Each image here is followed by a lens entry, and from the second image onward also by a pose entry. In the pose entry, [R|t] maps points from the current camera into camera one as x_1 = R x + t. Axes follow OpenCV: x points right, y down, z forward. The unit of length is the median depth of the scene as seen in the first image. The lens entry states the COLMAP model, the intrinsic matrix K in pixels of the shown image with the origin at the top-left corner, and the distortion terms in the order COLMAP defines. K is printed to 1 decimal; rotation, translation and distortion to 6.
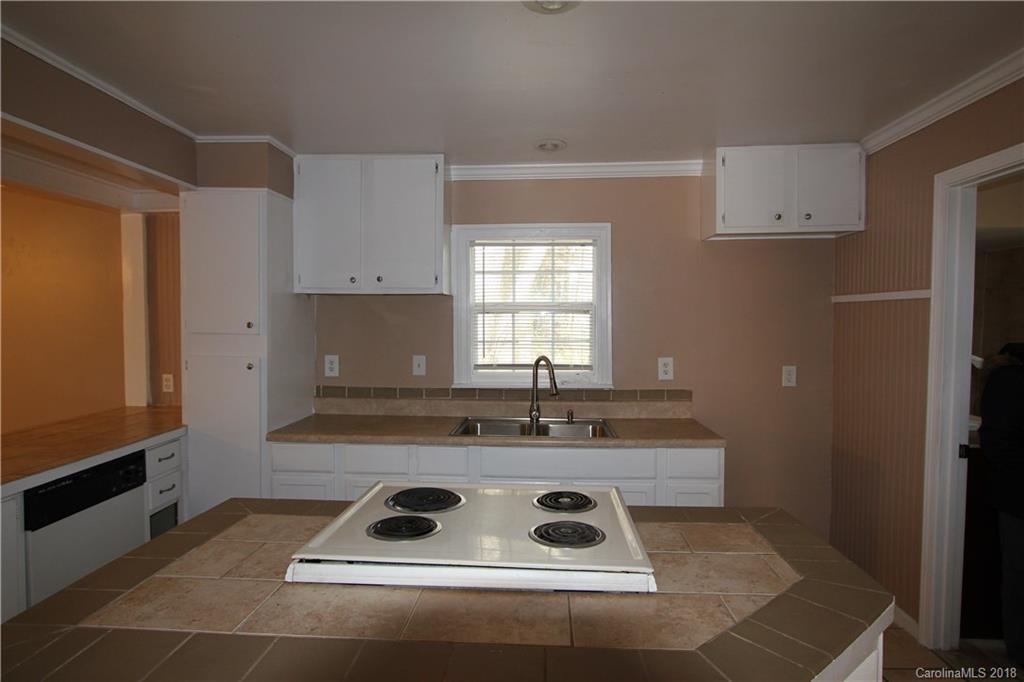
lens RADIAL K [[559.2, 0, 497.1], [0, 559.2, 337.3], [0, 0, 1]] dist [-0.018339, 0.000011]
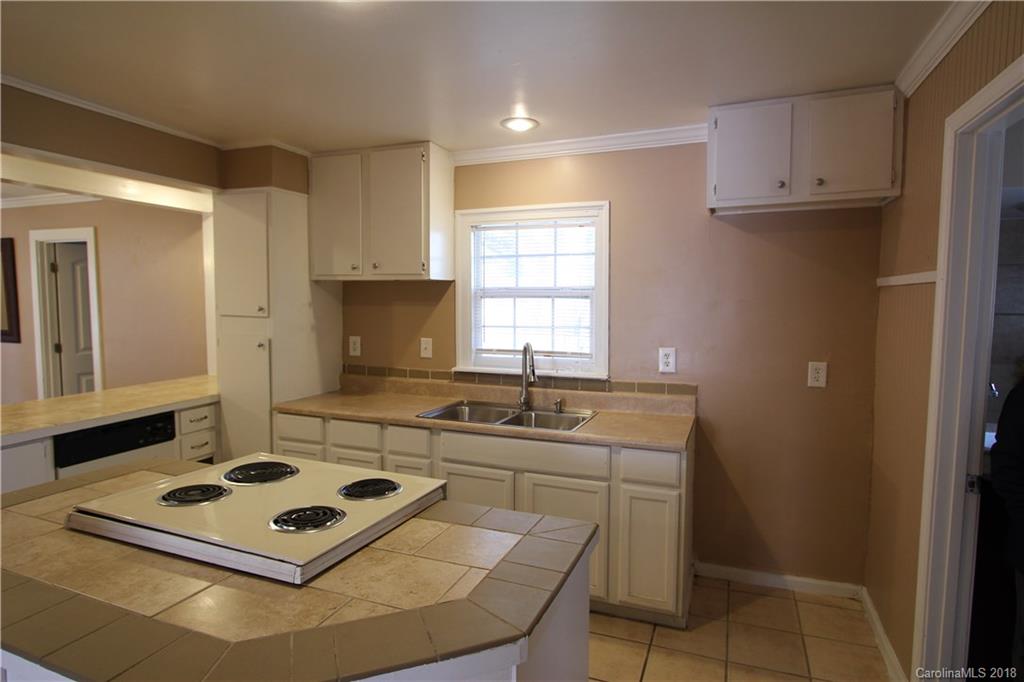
lens RADIAL K [[554.3, 0, 504.7], [0, 554.3, 340.4], [0, 0, 1]] dist [-0.035754, 0.017227]
pose [[0.952944, 0.025776, -0.302047, 0.321044], [-0.013797, 0.999034, 0.041723, -0.009262], [0.302831, -0.035593, 0.952379, 0.066155]]
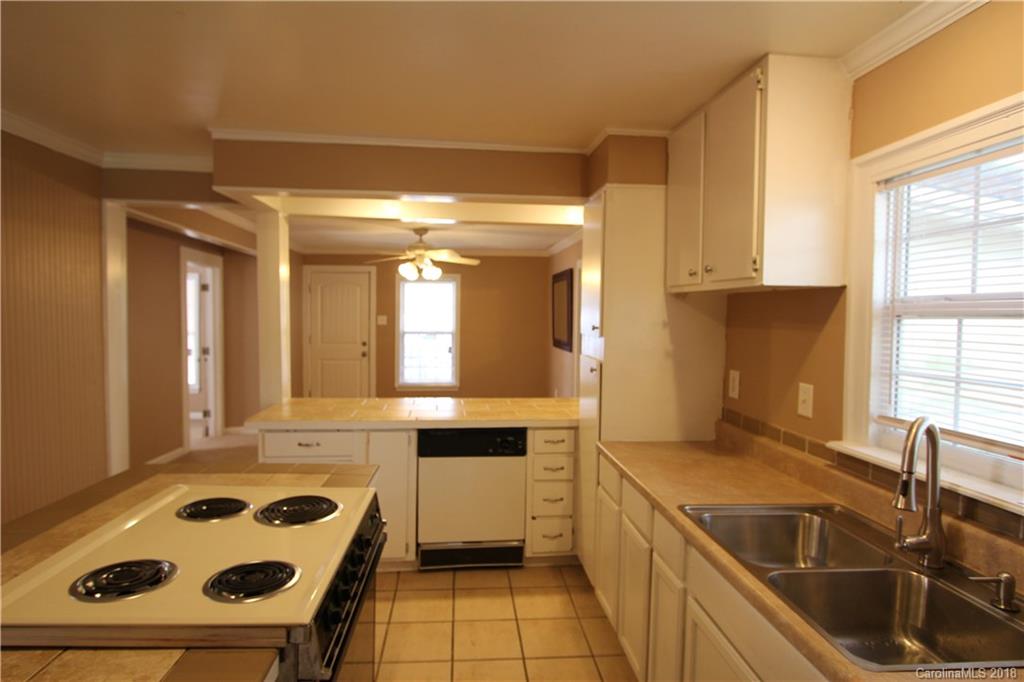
lens RADIAL K [[554.3, 0, 504.7], [0, 554.3, 340.4], [0, 0, 1]] dist [-0.035754, 0.017227]
pose [[0.159913, 0.046921, -0.986015, 0.422523], [-0.044028, 0.998215, 0.040360, -0.027544], [0.986149, 0.036958, 0.161694, 0.587451]]
